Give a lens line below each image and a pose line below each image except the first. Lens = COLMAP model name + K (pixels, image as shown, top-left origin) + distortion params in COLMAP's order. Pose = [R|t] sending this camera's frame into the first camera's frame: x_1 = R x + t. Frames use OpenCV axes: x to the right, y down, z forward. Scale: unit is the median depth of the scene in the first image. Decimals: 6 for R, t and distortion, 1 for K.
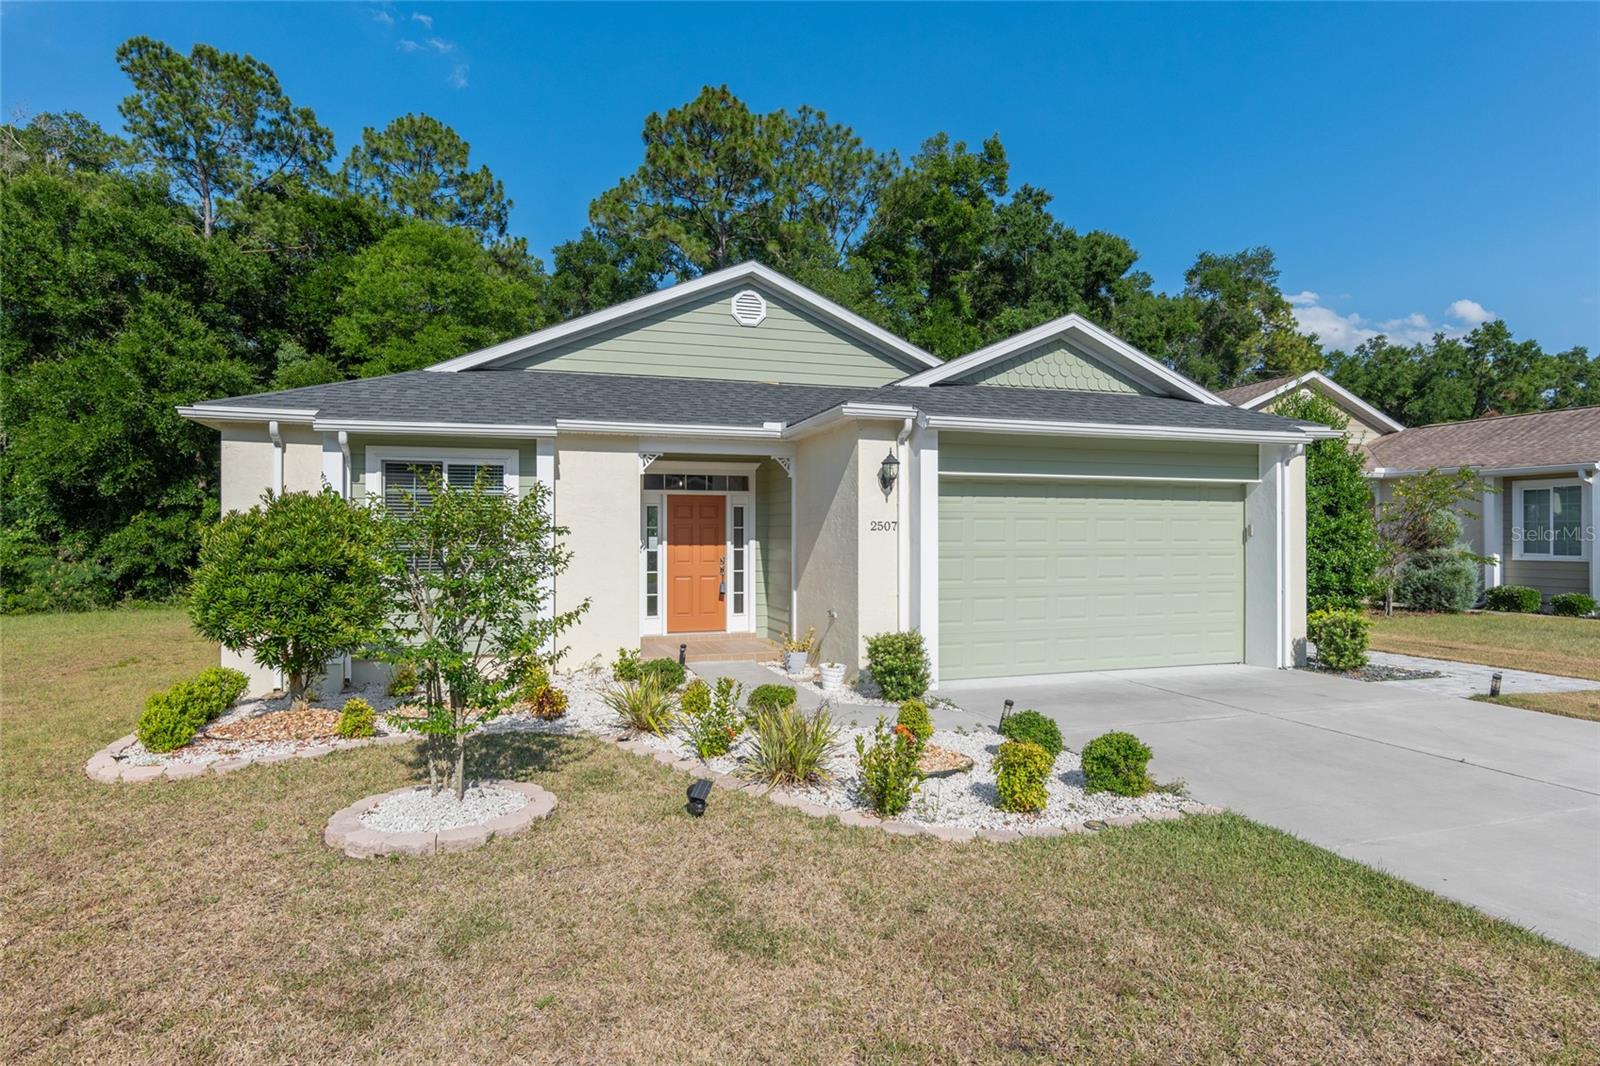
lens RADIAL K [[849.4, 0, 783.5], [0, 849.4, 539.2], [0, 0, 1]] dist [-0.006323, 0.001262]
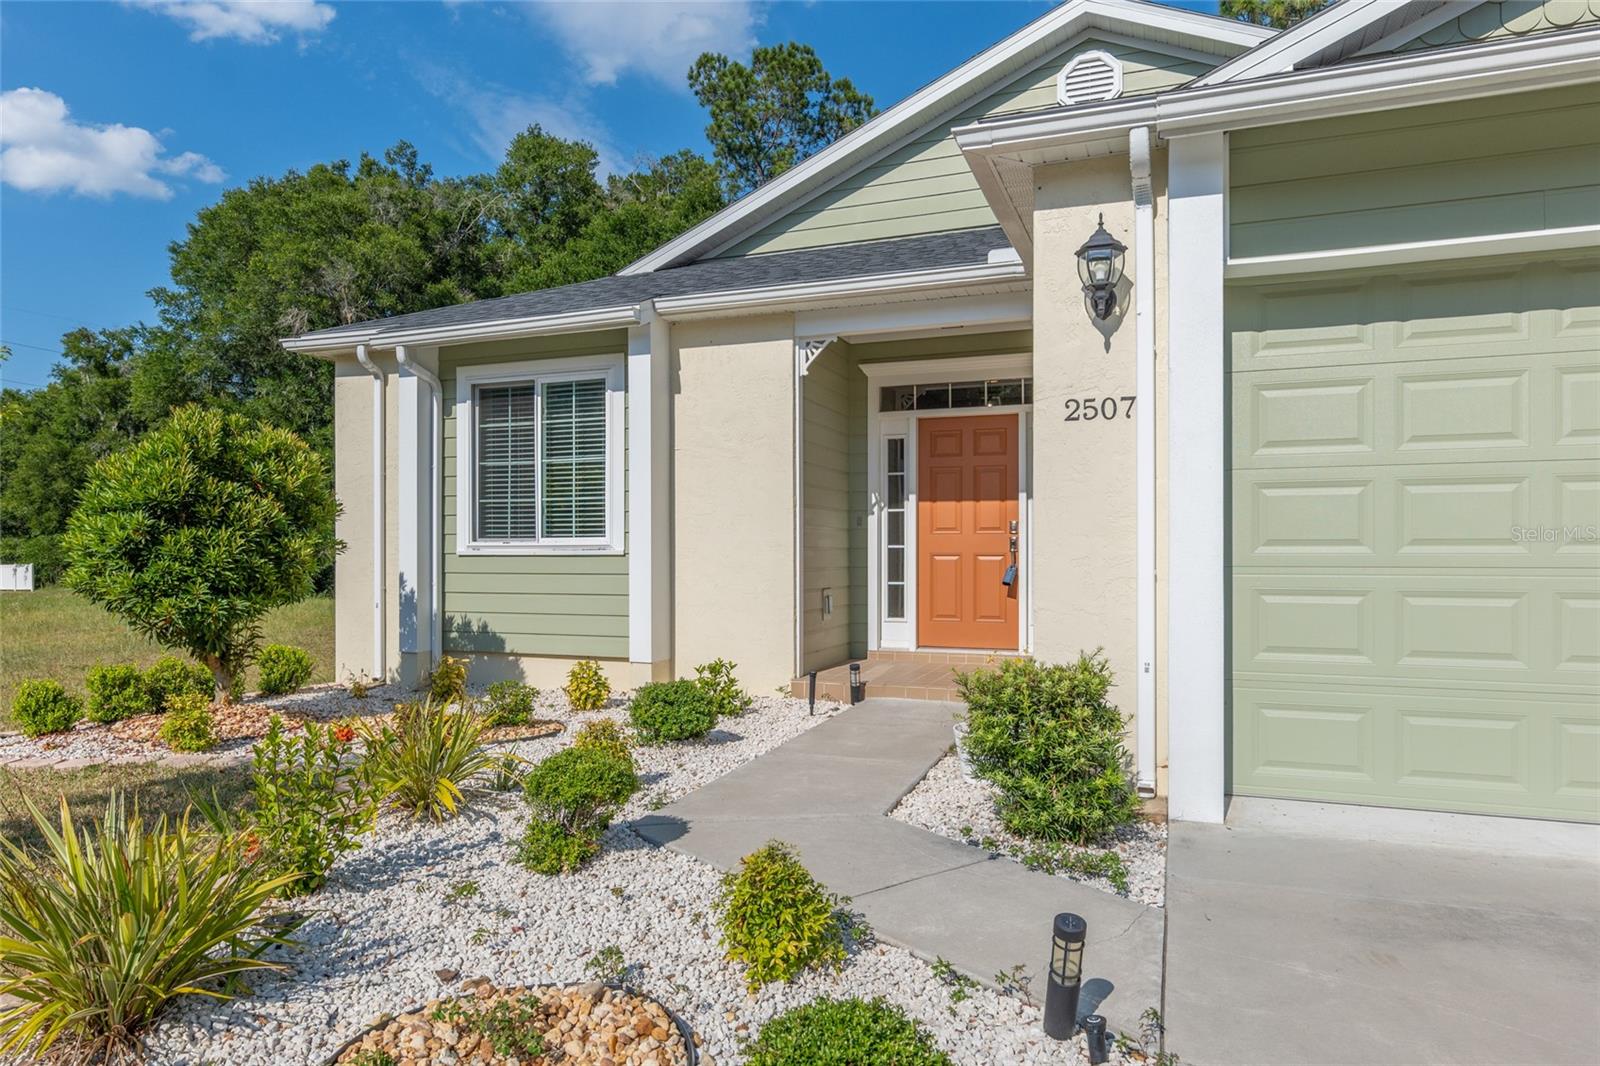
lens RADIAL K [[976.6, 0, 803.0], [0, 976.6, 543.7], [0, 0, 1]] dist [0.007254, 0.000484]
pose [[0.783867, -0.003864, -0.620917, 0.223487], [0.000076, 0.999981, -0.006127, 0.039768], [0.620929, 0.004756, 0.783852, 0.393379]]
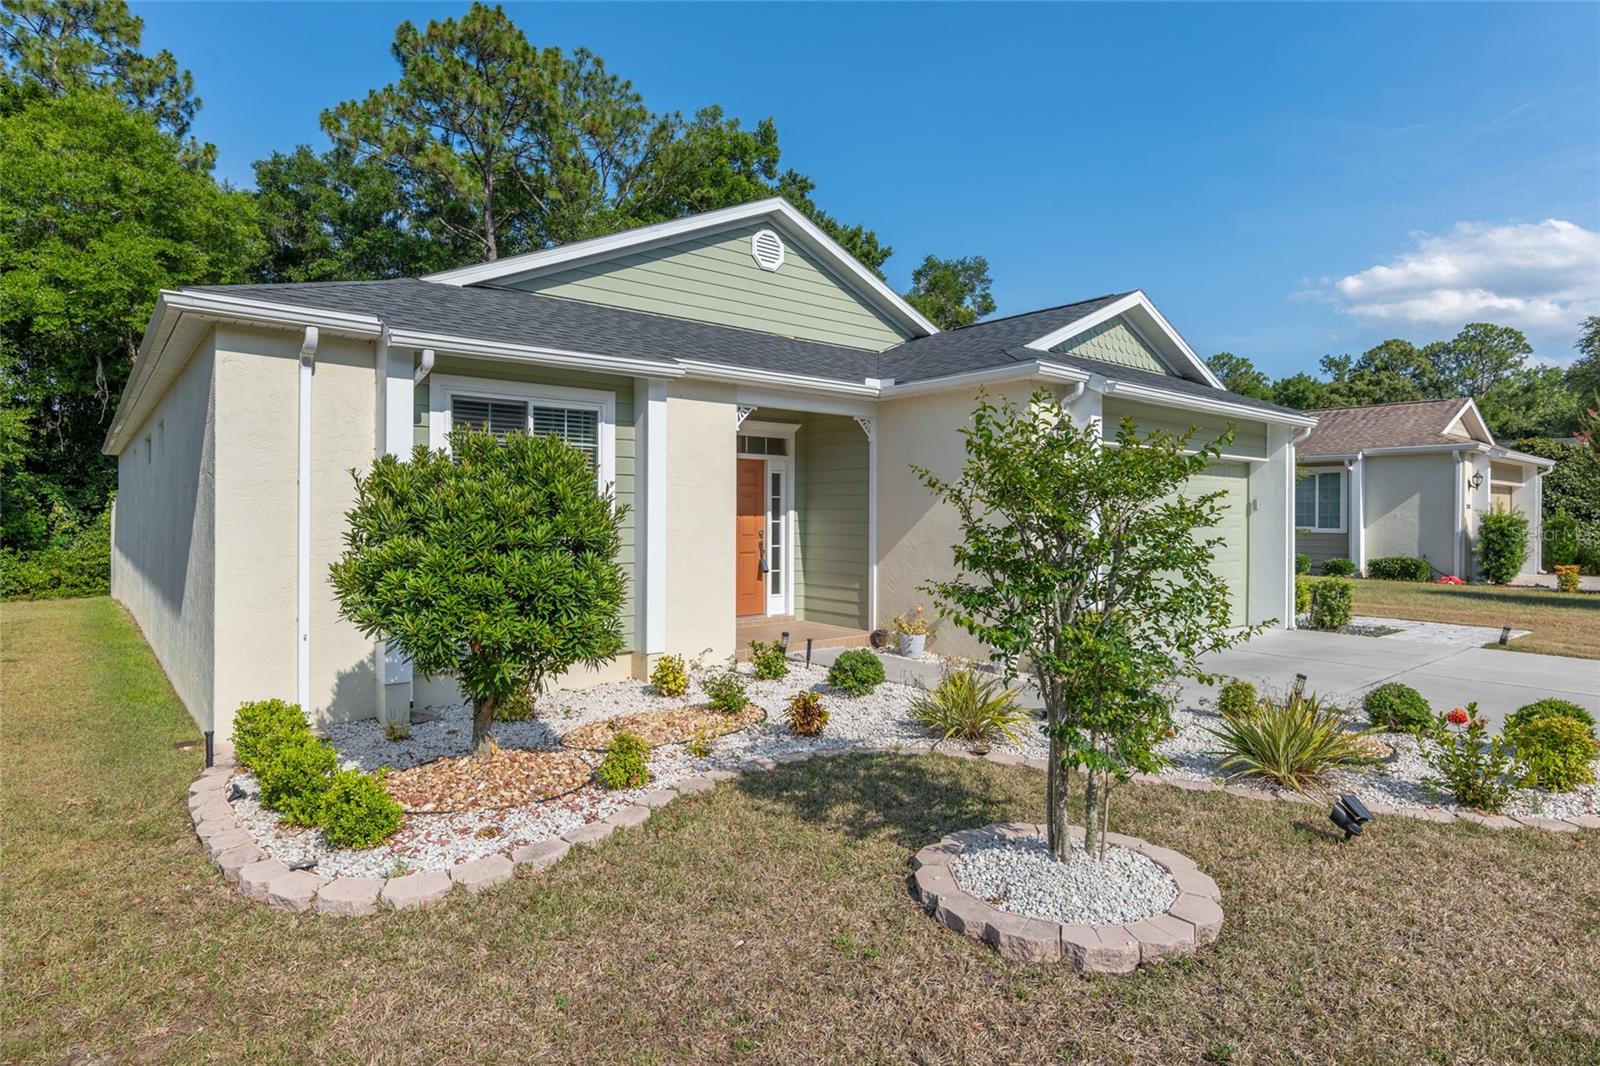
lens RADIAL K [[849.4, 0, 786.6], [0, 849.4, 513.1], [0, 0, 1]] dist [-0.006323, 0.001262]
pose [[0.929713, 0.005412, 0.368246, -0.367207], [-0.004565, 0.999985, -0.003170, 0.005913], [-0.368258, 0.001266, 0.929723, 0.176037]]
